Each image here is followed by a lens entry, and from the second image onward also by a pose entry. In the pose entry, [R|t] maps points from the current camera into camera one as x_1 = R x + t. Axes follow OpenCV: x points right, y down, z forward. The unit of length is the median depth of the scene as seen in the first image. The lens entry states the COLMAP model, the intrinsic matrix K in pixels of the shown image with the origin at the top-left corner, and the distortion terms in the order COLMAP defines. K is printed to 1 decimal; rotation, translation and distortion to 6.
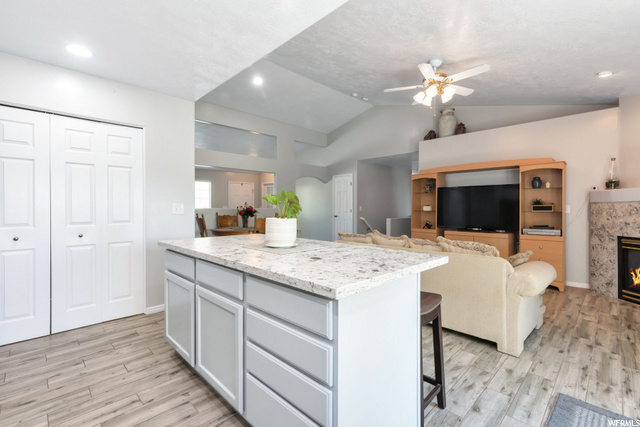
lens RADIAL K [[294.9, 0, 322.4], [0, 294.9, 209.1], [0, 0, 1]] dist [0.014964, -0.001033]
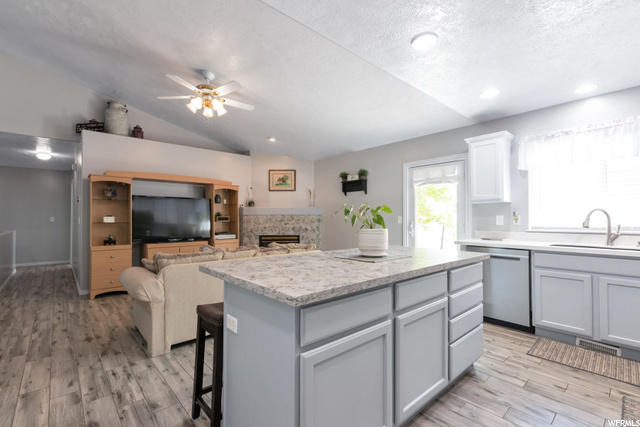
lens RADIAL K [[294.9, 0, 321.5], [0, 294.9, 212.8], [0, 0, 1]] dist [0.014964, -0.001033]
pose [[0.035920, 0.018685, 0.999180, -0.624401], [0.007852, 0.999789, -0.018979, -0.001462], [-0.999324, 0.008528, 0.035766, 0.597053]]
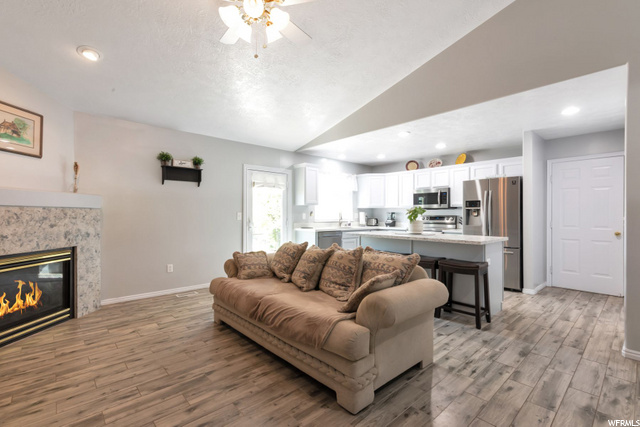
lens RADIAL K [[294.9, 0, 319.6], [0, 294.9, 215.9], [0, 0, 1]] dist [0.014964, -0.001033]
pose [[-0.999792, -0.003488, 0.020096, 0.254045], [-0.003264, 0.999932, 0.011213, -0.010646], [-0.020134, 0.011146, -0.999735, 1.625454]]
